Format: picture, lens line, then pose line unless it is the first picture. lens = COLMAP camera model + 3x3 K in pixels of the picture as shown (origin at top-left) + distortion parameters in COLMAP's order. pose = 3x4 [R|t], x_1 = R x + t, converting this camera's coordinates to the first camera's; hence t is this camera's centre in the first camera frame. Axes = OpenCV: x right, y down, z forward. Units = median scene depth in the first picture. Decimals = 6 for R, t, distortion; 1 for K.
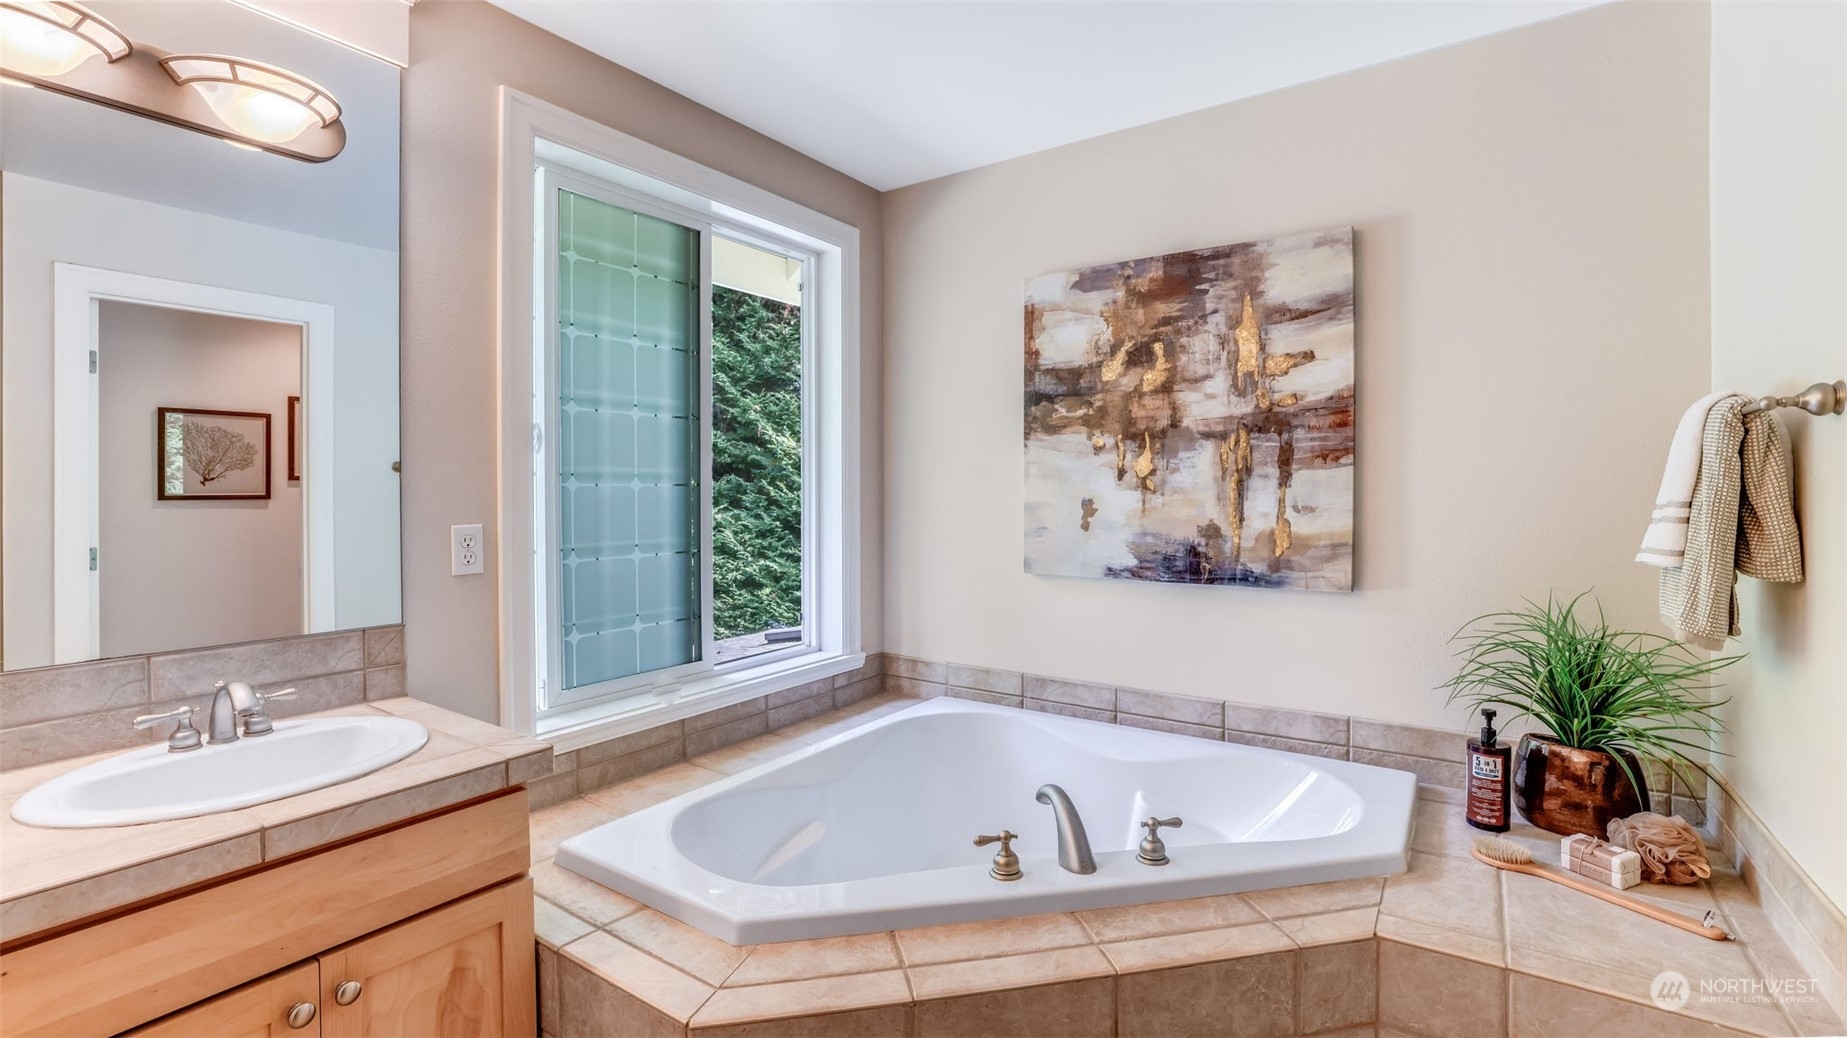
lens RADIAL K [[813.8, 0, 937.4], [0, 813.8, 499.6], [0, 0, 1]] dist [-0.024302, 0.005584]
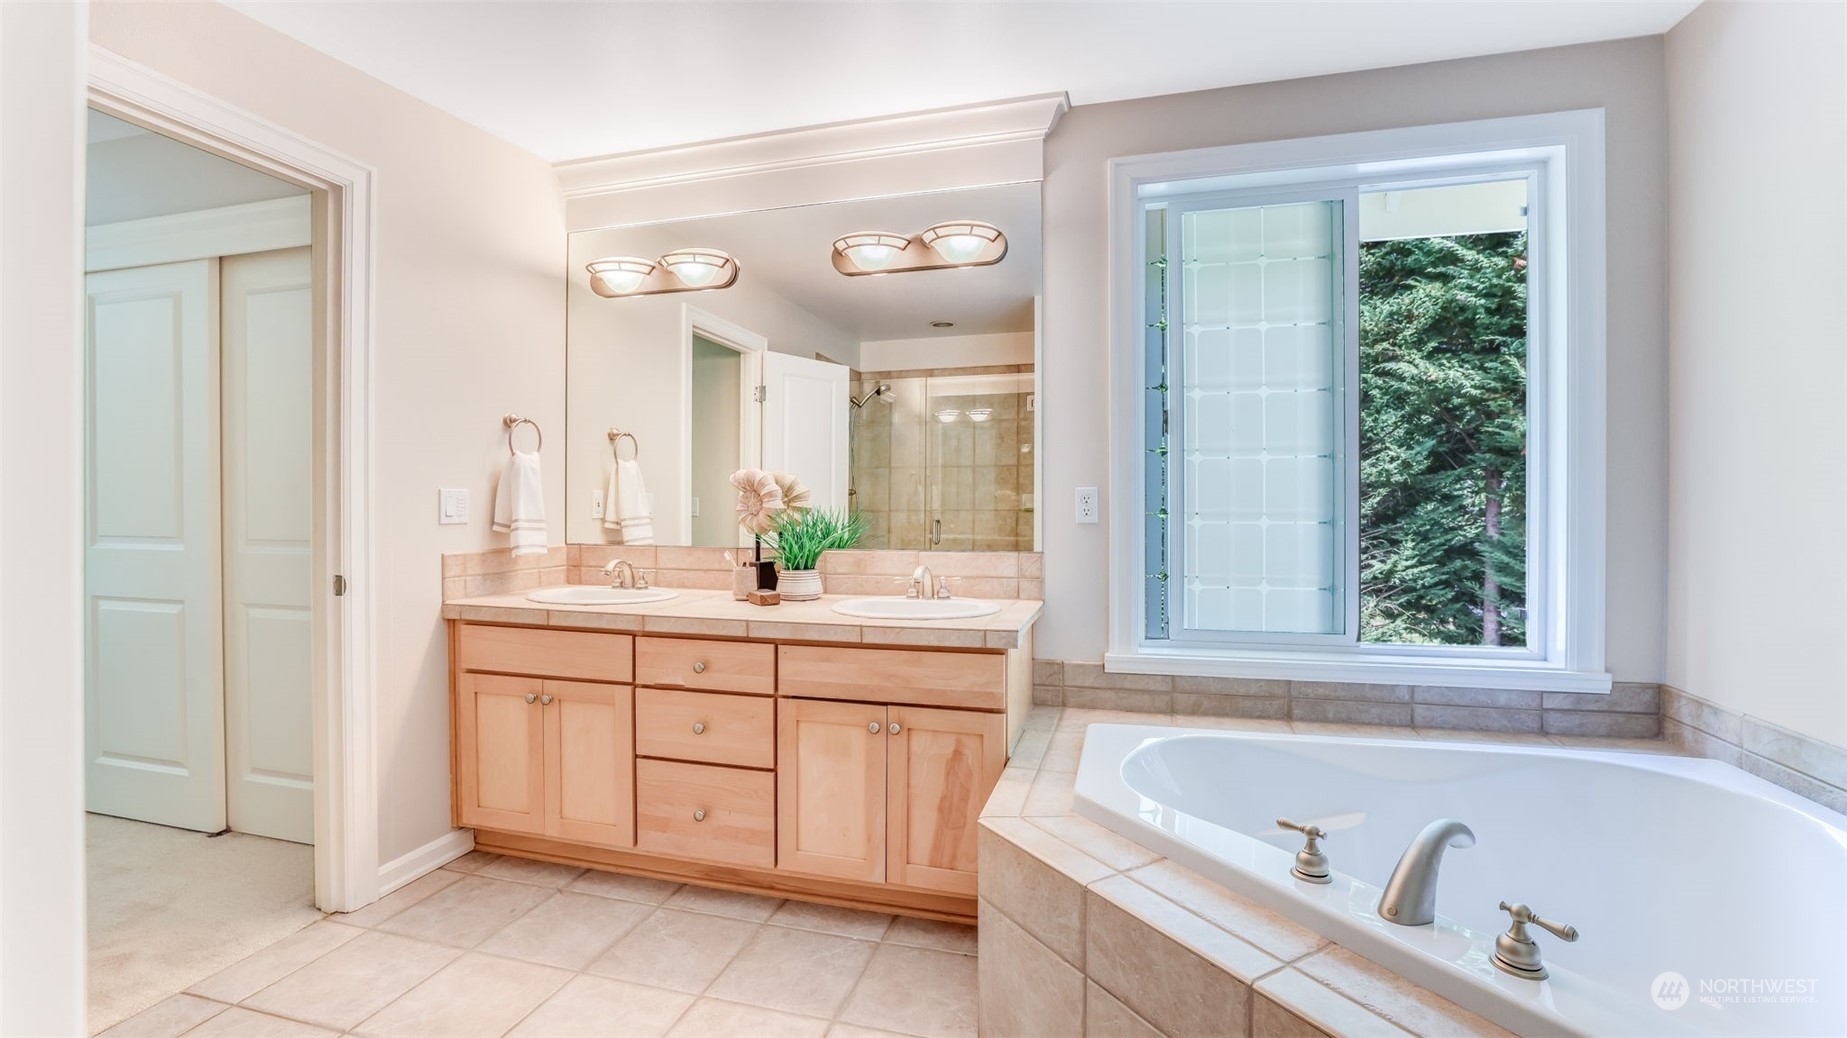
lens RADIAL K [[813.8, 0, 935.9], [0, 813.8, 504.5], [0, 0, 1]] dist [-0.024302, 0.005584]
pose [[0.329526, 0.002954, -0.944142, 0.518011], [-0.008575, 0.999963, 0.000136, 0.049686], [0.944108, 0.008051, 0.329539, 0.231974]]
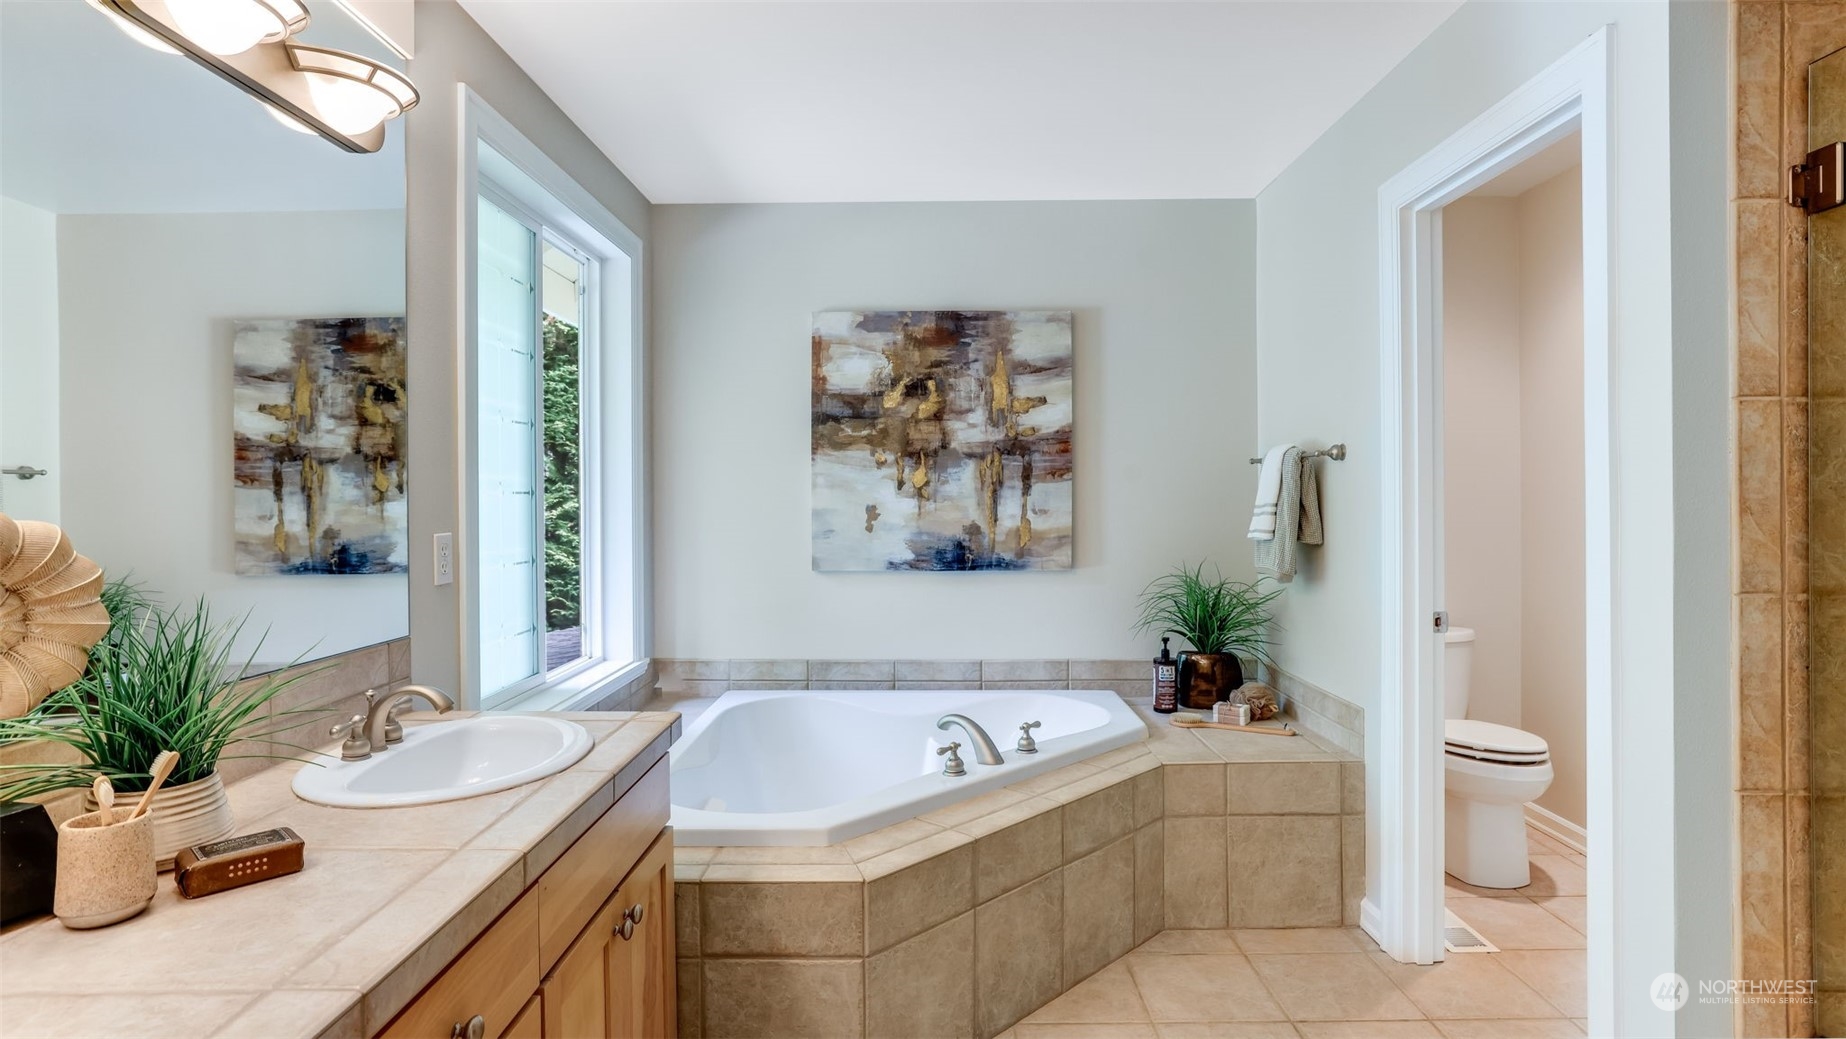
lens RADIAL K [[916.7, 0, 932.5], [0, 916.7, 516.1], [0, 0, 1]] dist [-0.028229, 0.007184]
pose [[0.833493, -0.010352, 0.552433, -0.552346], [0.007744, 0.999945, 0.007054, 0.006880], [-0.552476, -0.001601, 0.833527, -0.194606]]
